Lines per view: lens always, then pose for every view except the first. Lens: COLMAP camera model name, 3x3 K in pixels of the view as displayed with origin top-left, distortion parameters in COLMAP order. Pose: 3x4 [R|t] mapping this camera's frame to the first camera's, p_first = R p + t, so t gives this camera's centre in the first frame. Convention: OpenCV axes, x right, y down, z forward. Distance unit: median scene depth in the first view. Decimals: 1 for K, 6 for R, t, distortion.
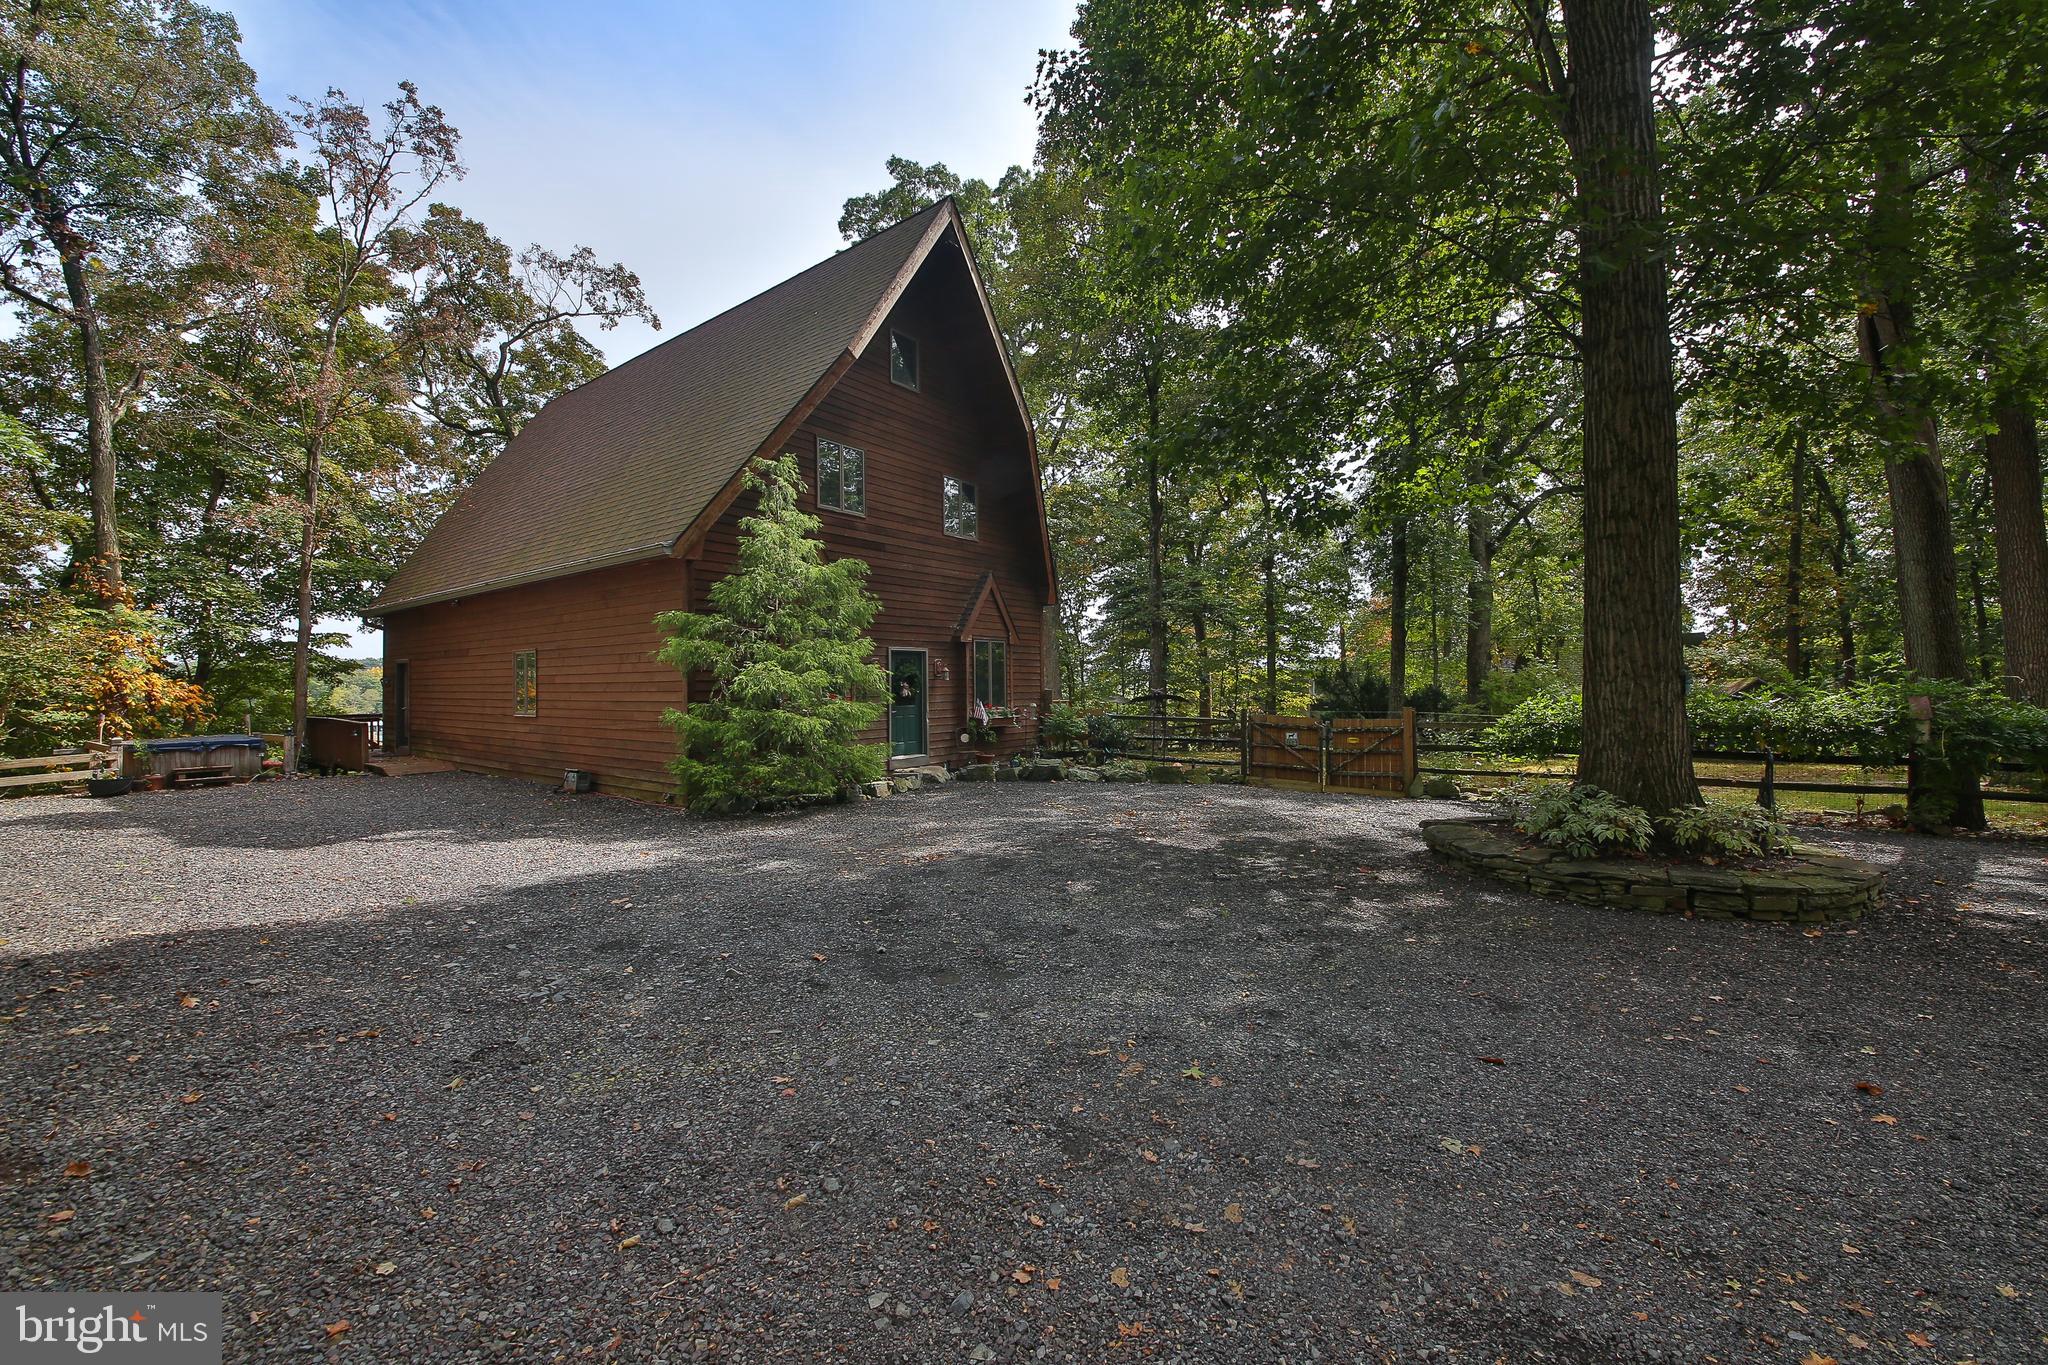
lens RADIAL K [[729.4, 0, 1018.4], [0, 729.4, 694.2], [0, 0, 1]] dist [-0.015771, -0.000069]
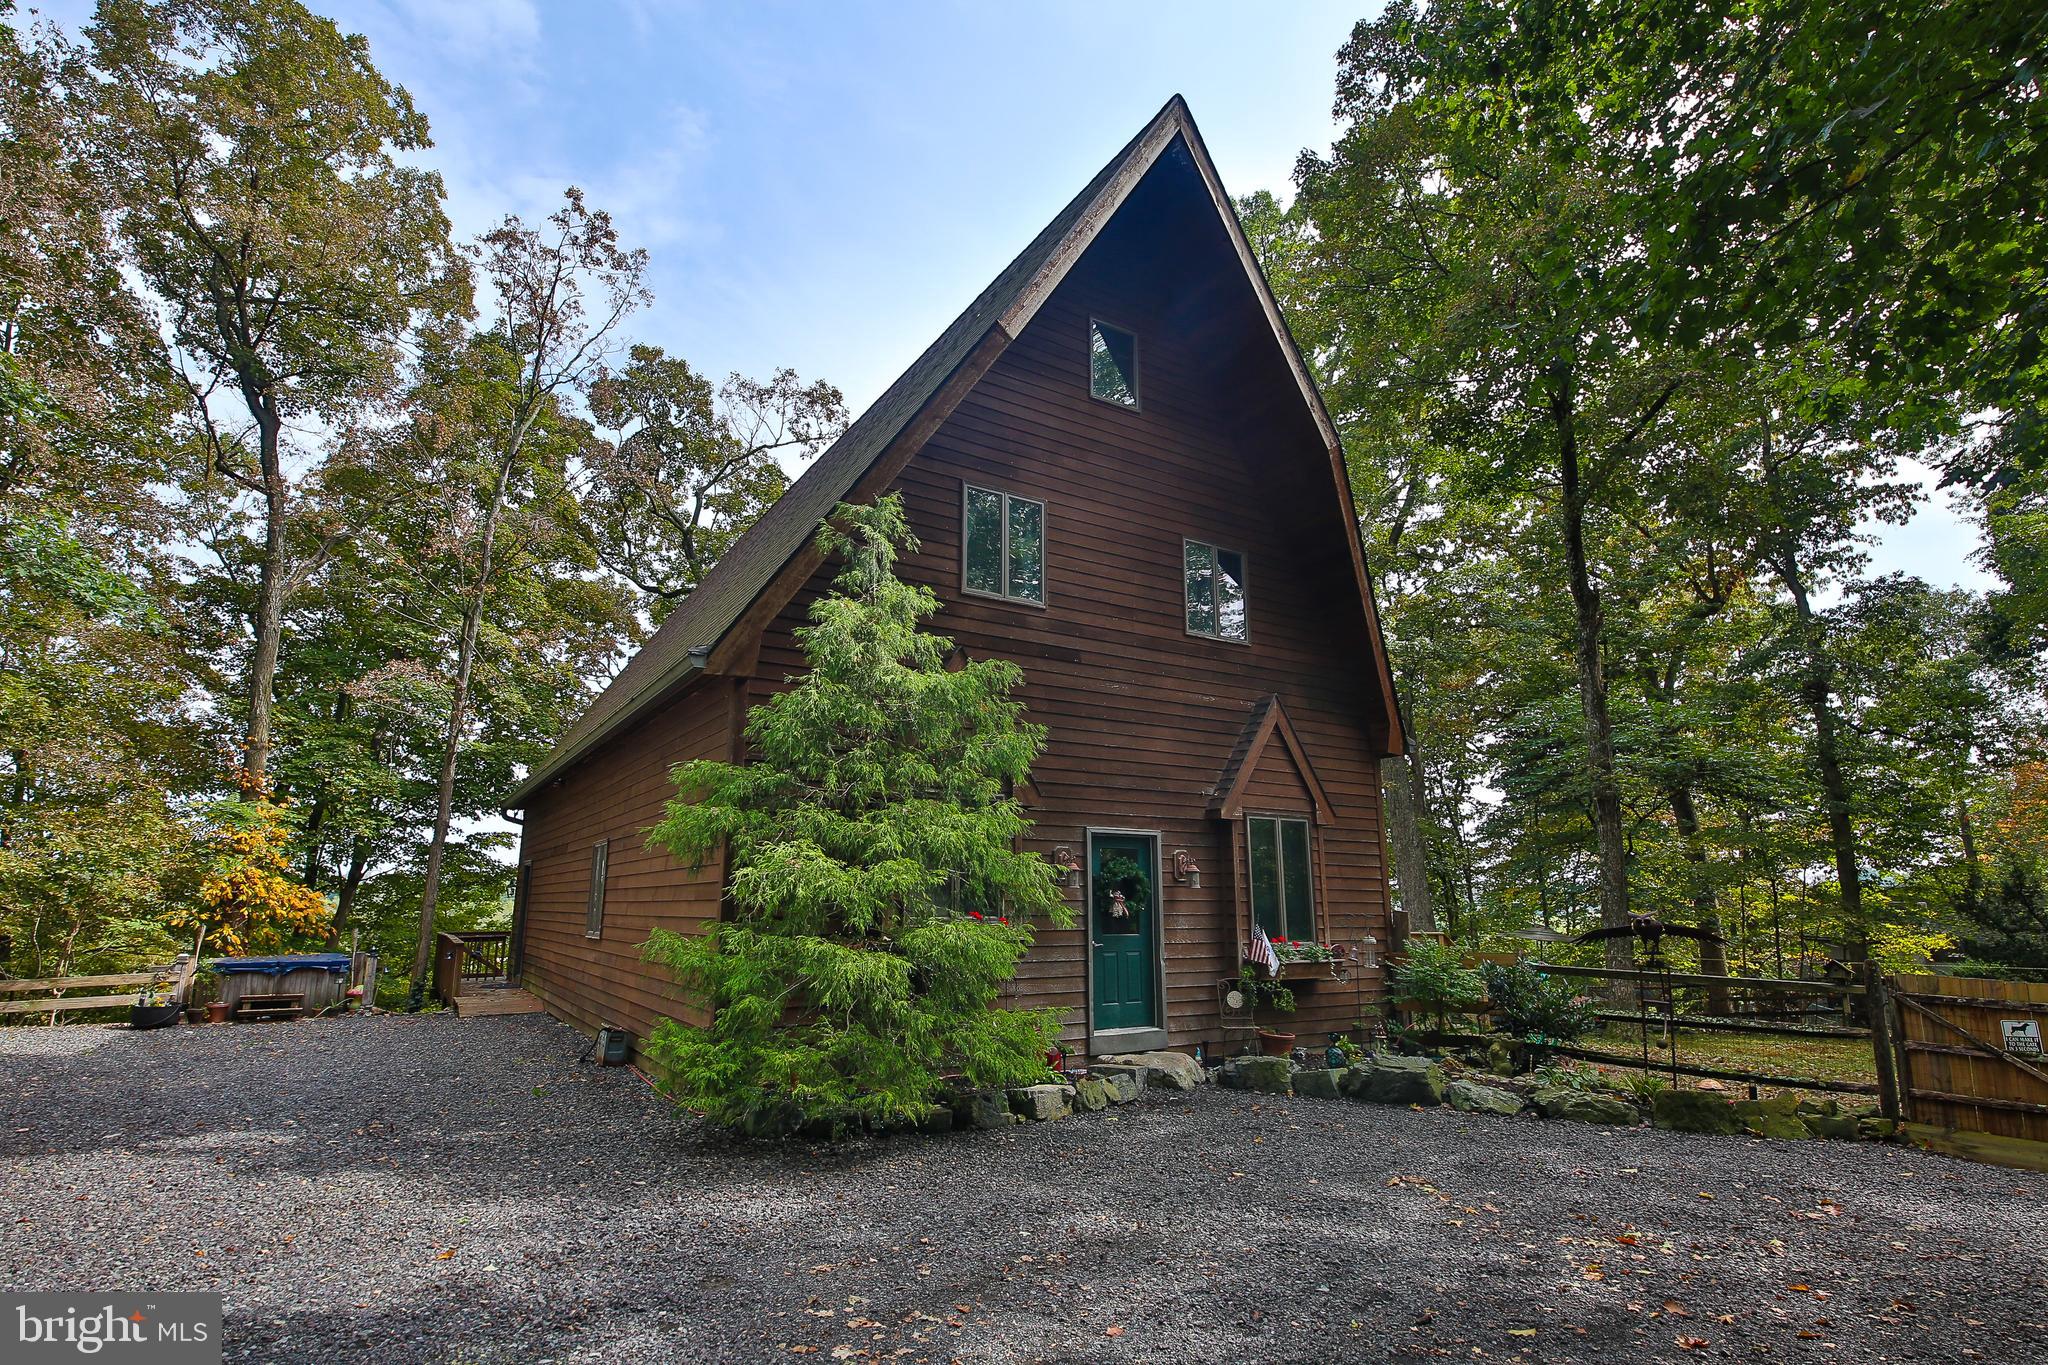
lens RADIAL K [[998.9, 0, 1013.7], [0, 998.9, 699.5], [0, 0, 1]] dist [0.009471, -0.004632]
pose [[0.944560, -0.052811, -0.324064, 0.022223], [-0.017853, 0.977259, -0.211295, 0.002754], [0.327854, 0.205366, 0.922137, 0.222177]]
